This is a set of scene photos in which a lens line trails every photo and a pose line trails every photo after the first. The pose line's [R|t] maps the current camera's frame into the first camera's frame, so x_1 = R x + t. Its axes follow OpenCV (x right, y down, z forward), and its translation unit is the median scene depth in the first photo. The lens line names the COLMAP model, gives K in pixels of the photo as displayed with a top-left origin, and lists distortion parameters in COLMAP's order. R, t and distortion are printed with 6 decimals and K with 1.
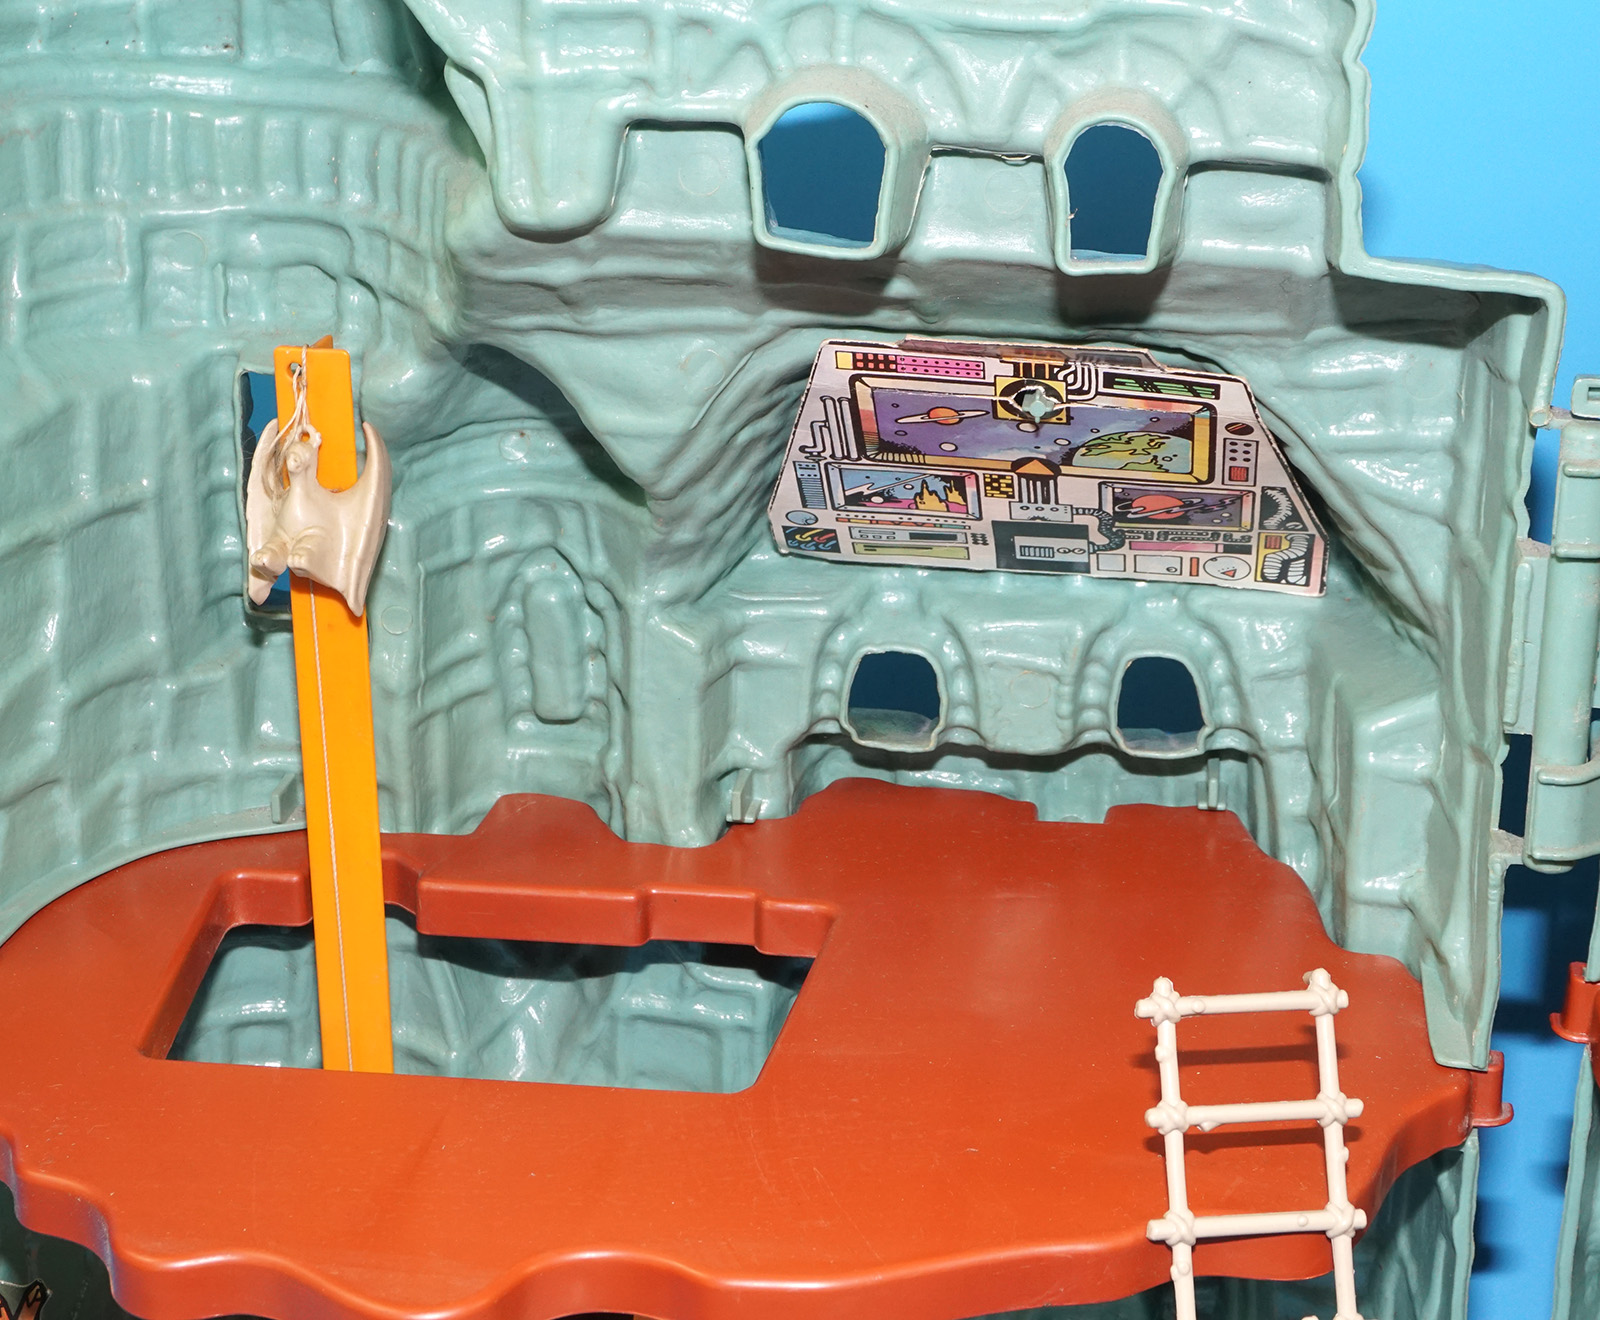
lens RADIAL K [[3180.1, 0, 793.3], [0, 3180.1, 658.9], [0, 0, 1]] dist [0.010569, 0.000000]
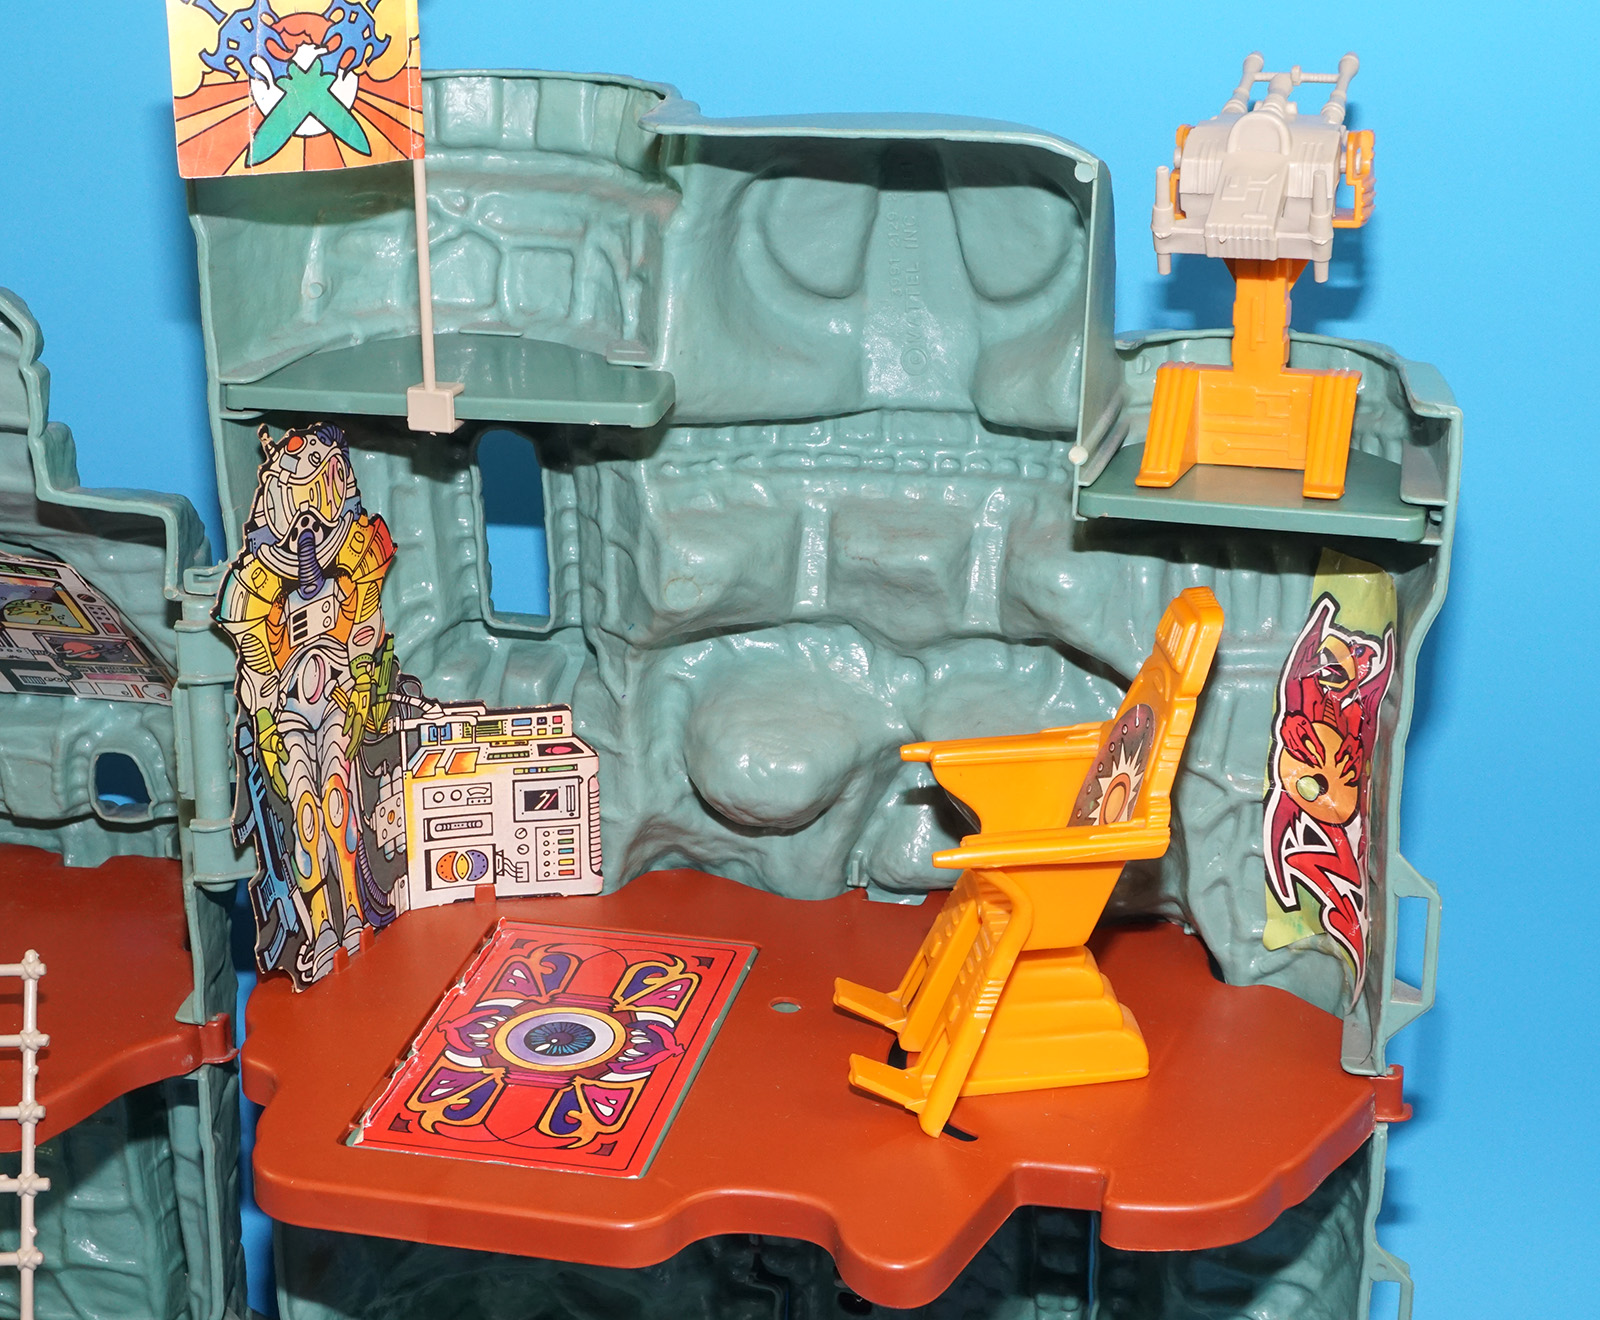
lens RADIAL K [[2849.3, 0, 803.9], [0, 2849.3, 652.5], [0, 0, 1]] dist [0.003461, 0.000000]
pose [[0.999579, 0.012703, -0.026083, 0.488988], [-0.013963, 0.998716, -0.048702, 0.013552], [0.025431, 0.049046, 0.998473, -0.319222]]
